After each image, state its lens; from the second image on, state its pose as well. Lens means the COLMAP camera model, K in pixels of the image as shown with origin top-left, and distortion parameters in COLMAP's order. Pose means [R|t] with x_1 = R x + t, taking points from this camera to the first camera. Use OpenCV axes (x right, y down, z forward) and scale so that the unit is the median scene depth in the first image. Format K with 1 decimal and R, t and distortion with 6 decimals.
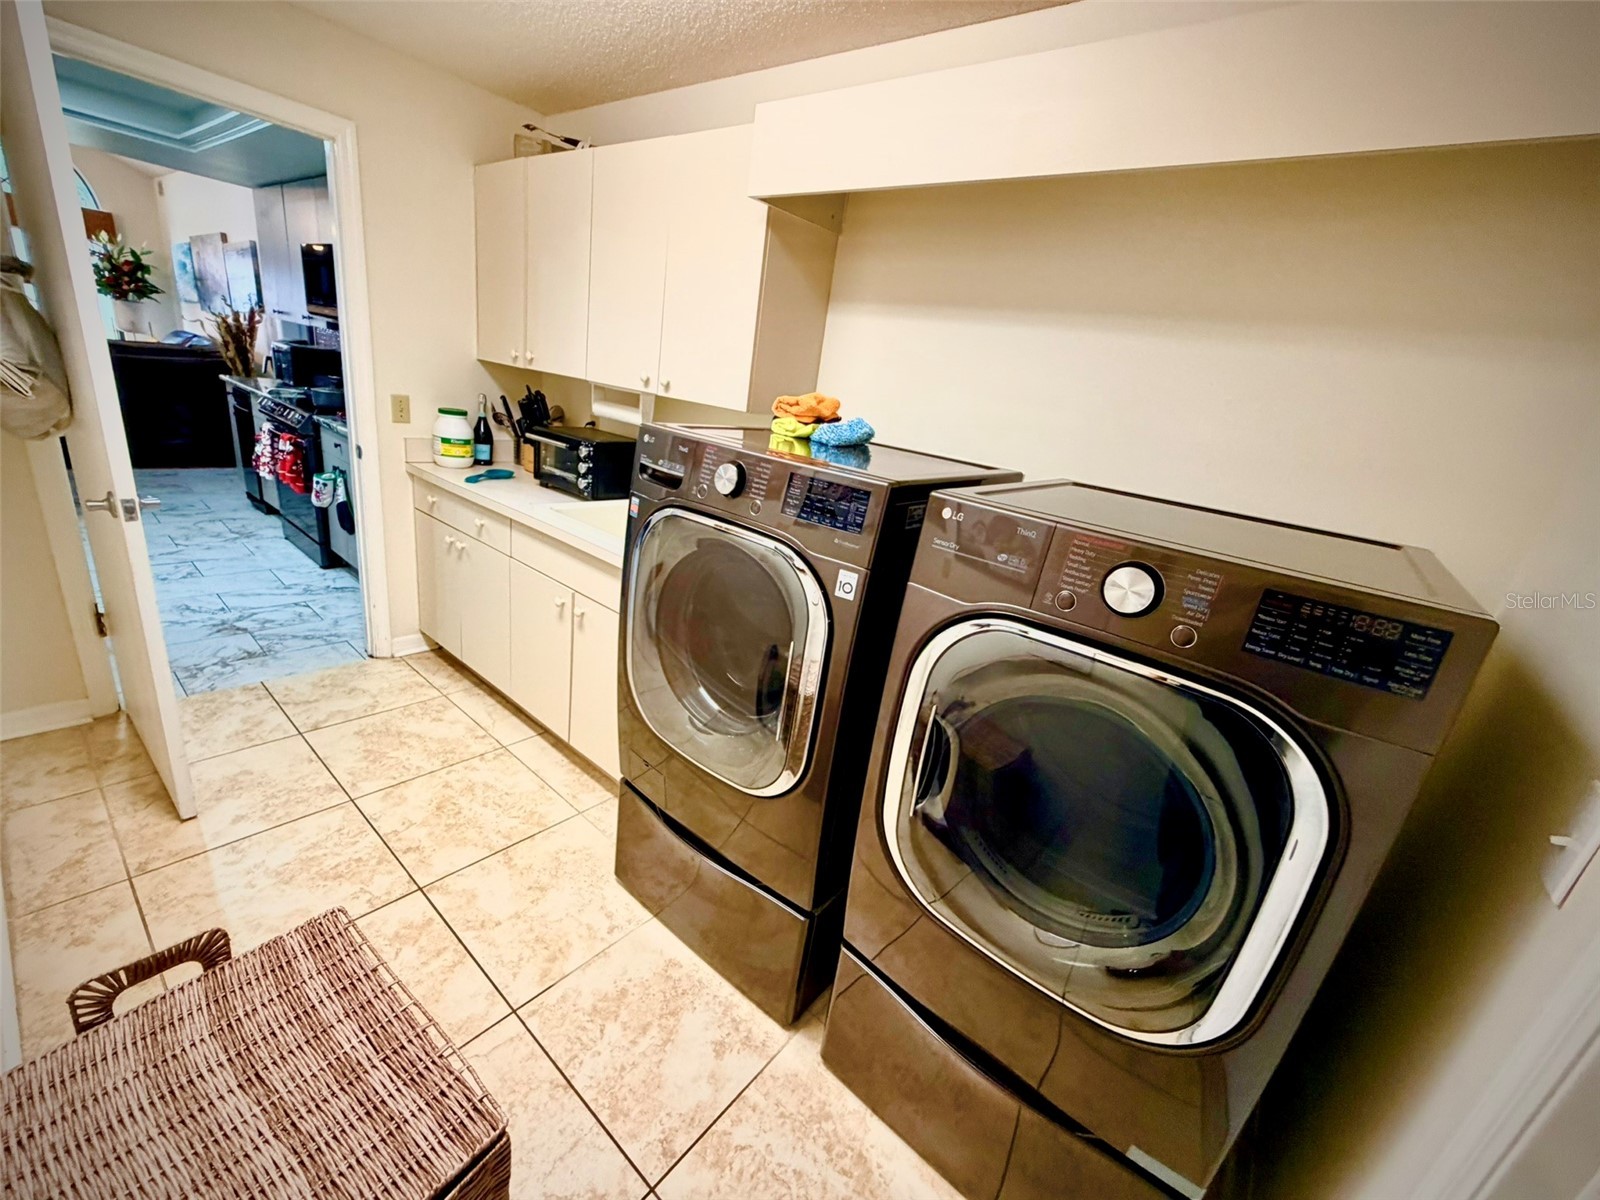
lens RADIAL K [[639.7, 0, 799.8], [0, 639.7, 598.7], [0, 0, 1]] dist [-0.001589, 0.000656]
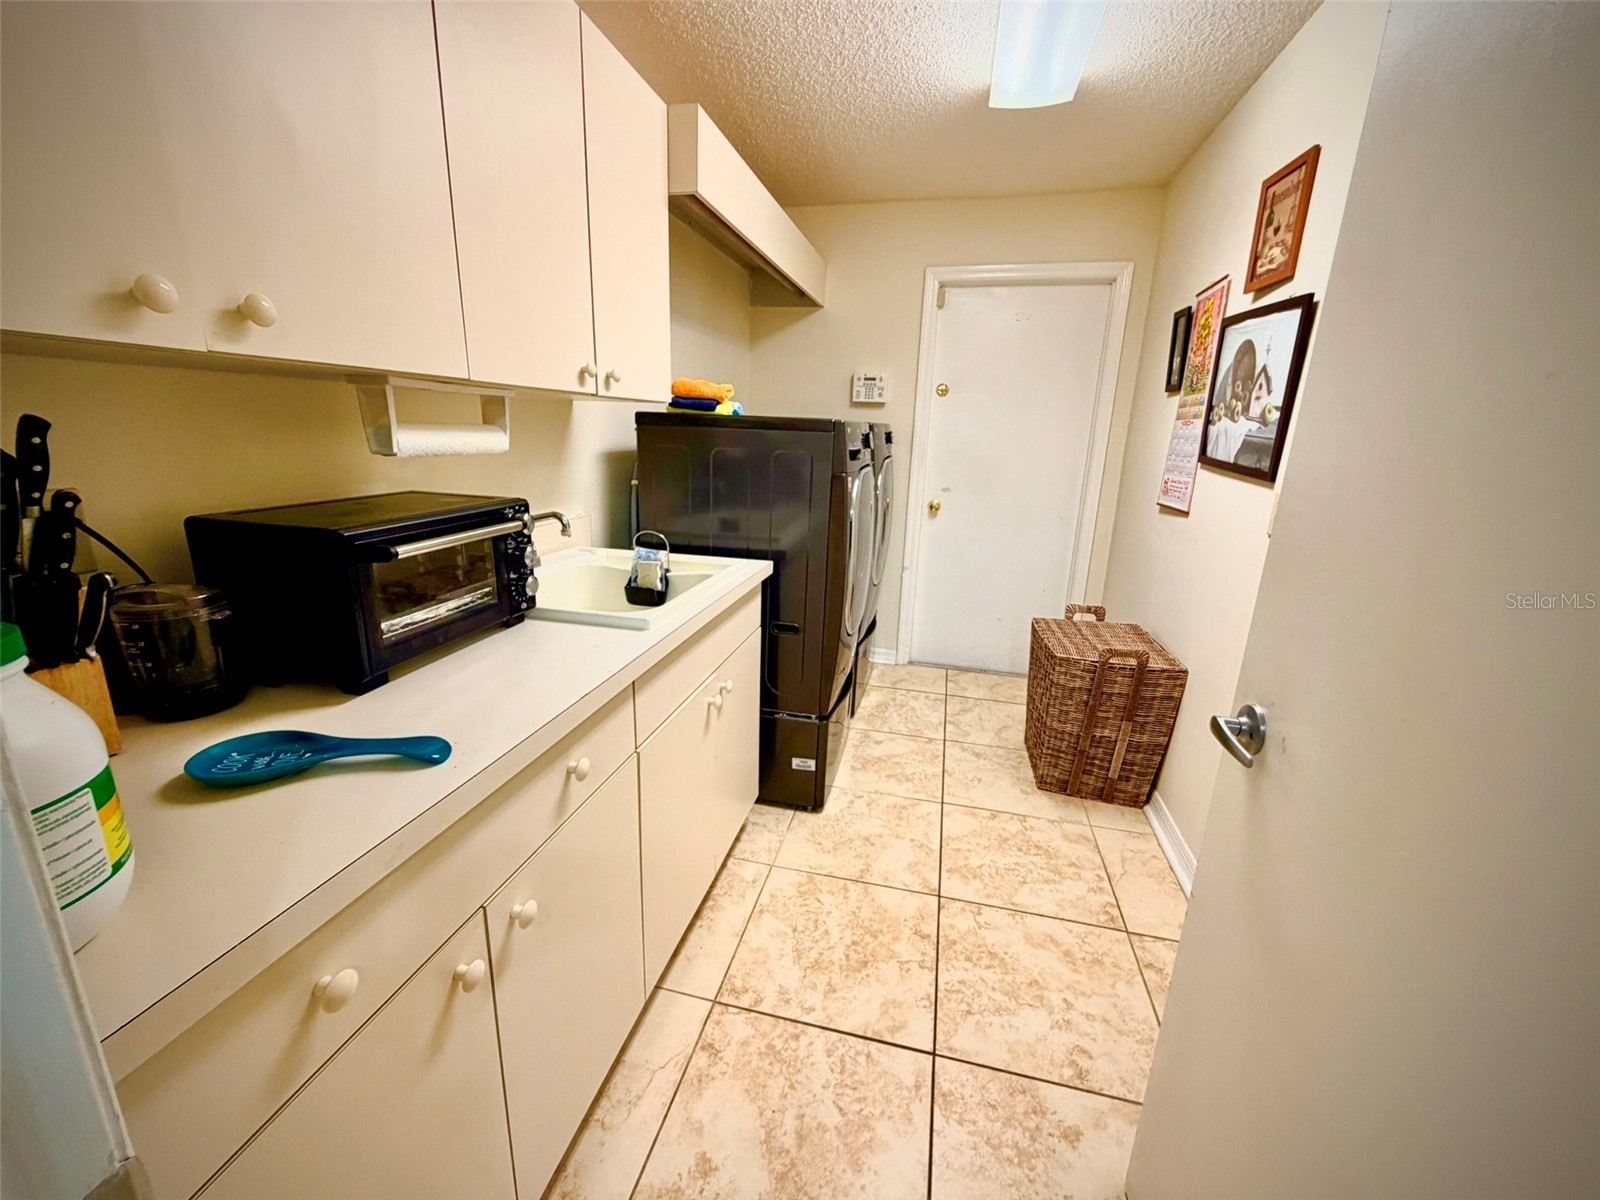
lens RADIAL K [[639.7, 0, 800.4], [0, 639.7, 597.0], [0, 0, 1]] dist [-0.001589, 0.000656]
pose [[-0.426051, -0.377995, 0.821949, -1.161598], [0.203026, 0.845412, 0.494023, -0.515324], [-0.881624, 0.377356, -0.283446, 1.303387]]
